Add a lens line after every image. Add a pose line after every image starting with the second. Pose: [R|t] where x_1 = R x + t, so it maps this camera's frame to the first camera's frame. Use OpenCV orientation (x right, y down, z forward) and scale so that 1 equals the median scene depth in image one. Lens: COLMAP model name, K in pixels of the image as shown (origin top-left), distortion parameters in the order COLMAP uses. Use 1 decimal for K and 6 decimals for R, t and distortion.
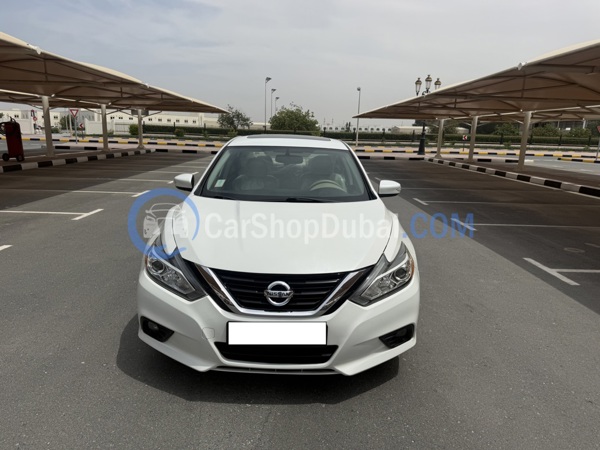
lens RADIAL K [[418.6, 0, 304.0], [0, 418.6, 225.9], [0, 0, 1]] dist [0.023906, -0.032189]
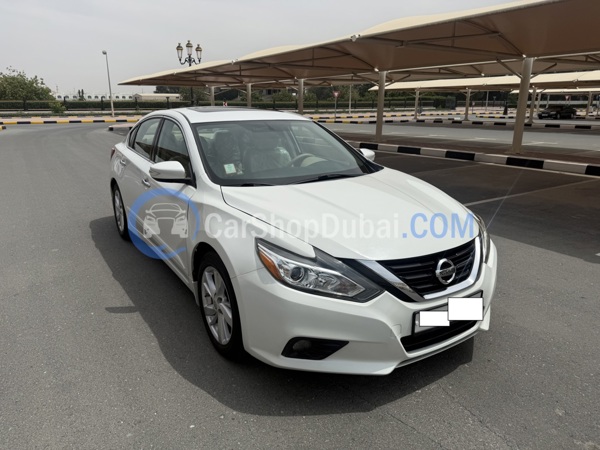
lens RADIAL K [[418.6, 0, 289.8], [0, 418.6, 216.9], [0, 0, 1]] dist [0.023906, -0.032189]
pose [[0.850957, -0.164276, 0.498884, -0.139006], [0.137287, 0.986377, 0.090628, -0.016554], [-0.506975, -0.008630, 0.861918, 0.056368]]
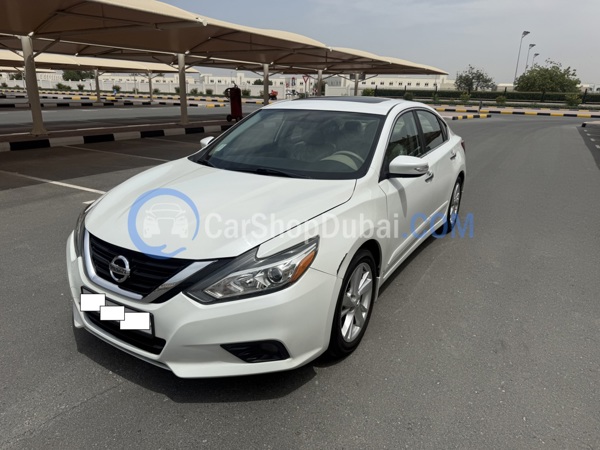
lens RADIAL K [[418.6, 0, 302.7], [0, 418.6, 224.1], [0, 0, 1]] dist [0.023906, -0.032189]
pose [[0.859049, 0.141989, -0.491807, 0.063332], [-0.103820, 0.989120, 0.104224, -0.006447], [0.501255, -0.038474, 0.864444, 0.035185]]
